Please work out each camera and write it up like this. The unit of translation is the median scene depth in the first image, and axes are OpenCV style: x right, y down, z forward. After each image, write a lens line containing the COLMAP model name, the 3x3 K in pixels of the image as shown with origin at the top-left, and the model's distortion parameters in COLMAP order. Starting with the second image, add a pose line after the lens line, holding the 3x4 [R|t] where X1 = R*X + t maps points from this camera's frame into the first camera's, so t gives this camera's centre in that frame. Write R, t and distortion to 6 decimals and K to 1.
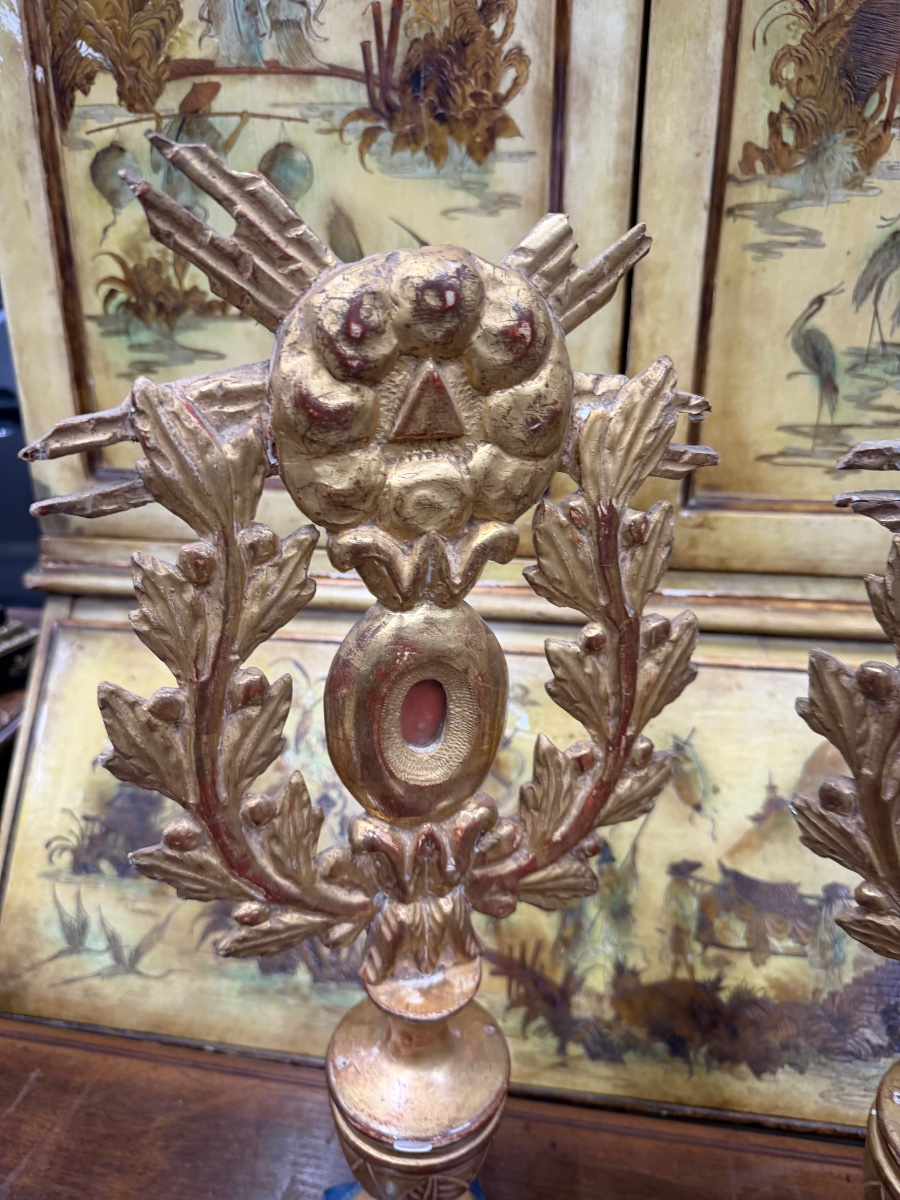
lens RADIAL K [[858.9, 0, 443.5], [0, 858.9, 600.3], [0, 0, 1]] dist [0.007998, -0.027378]
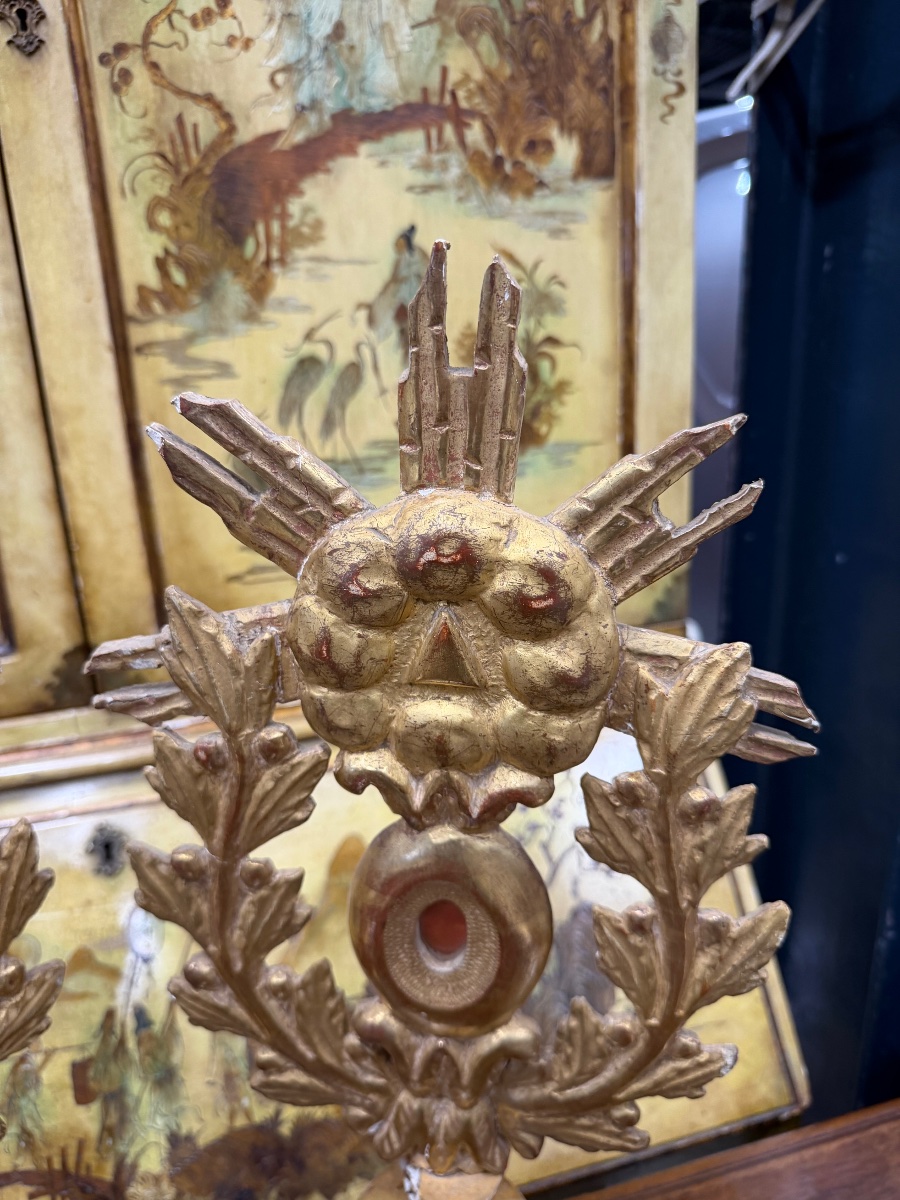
lens RADIAL K [[858.9, 0, 452.4], [0, 858.9, 594.3], [0, 0, 1]] dist [0.007998, -0.027378]
pose [[0.912312, -0.168562, 0.373195, 0.235820], [0.195975, 0.979930, -0.036473, -0.060717], [-0.359557, 0.106411, 0.927036, -0.037579]]
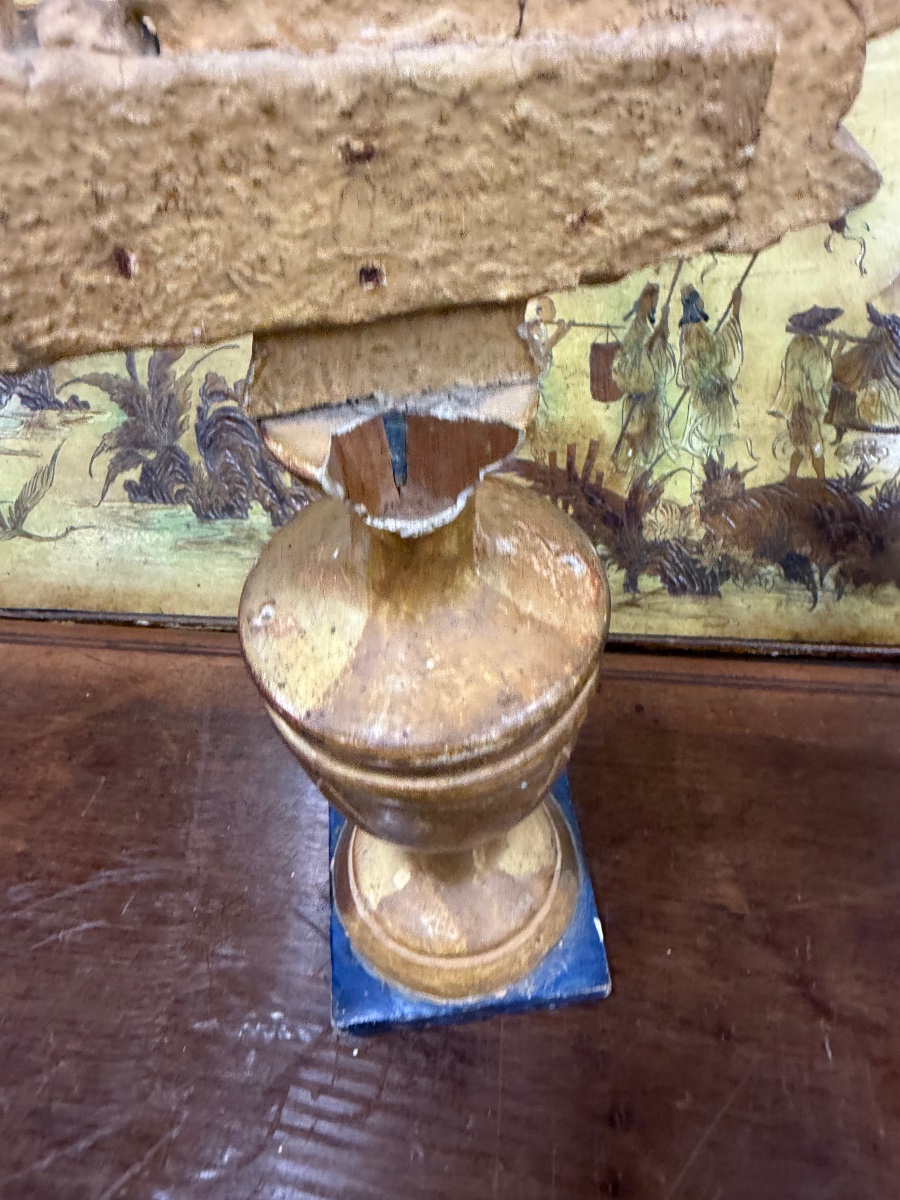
lens RADIAL K [[858.9, 0, 450.4], [0, 858.9, 511.3], [0, 0, 1]] dist [0.007998, -0.027378]
pose [[0.997187, -0.073991, 0.011999, -0.015371], [0.065178, 0.934963, 0.348706, 0.207211], [-0.037019, -0.346943, 0.937155, 0.356457]]
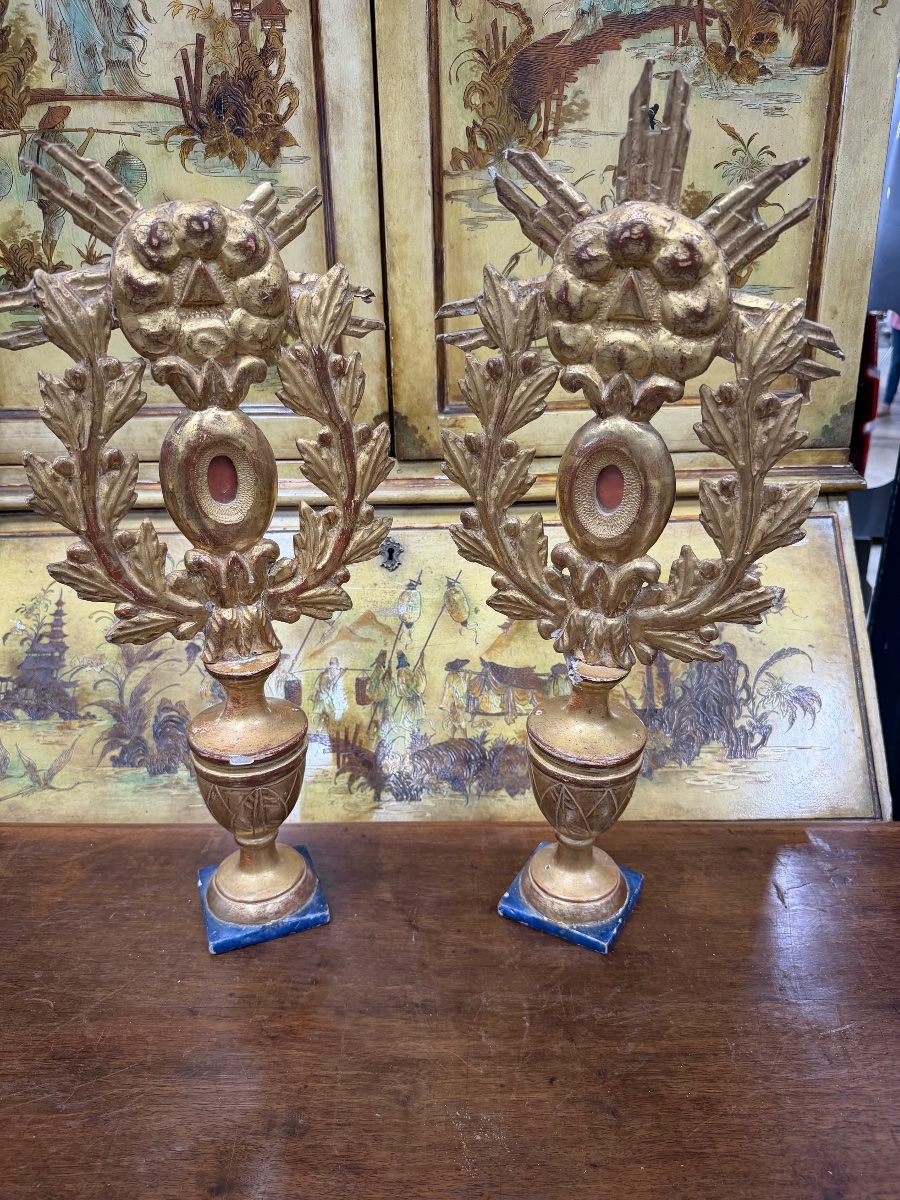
lens RADIAL K [[858.9, 0, 454.8], [0, 858.9, 605.4], [0, 0, 1]] dist [0.007998, -0.027378]
pose [[0.988628, -0.072939, 0.131505, 0.102590], [0.074347, 0.997215, -0.005819, 0.228795], [-0.130714, 0.015530, 0.991298, -0.398316]]
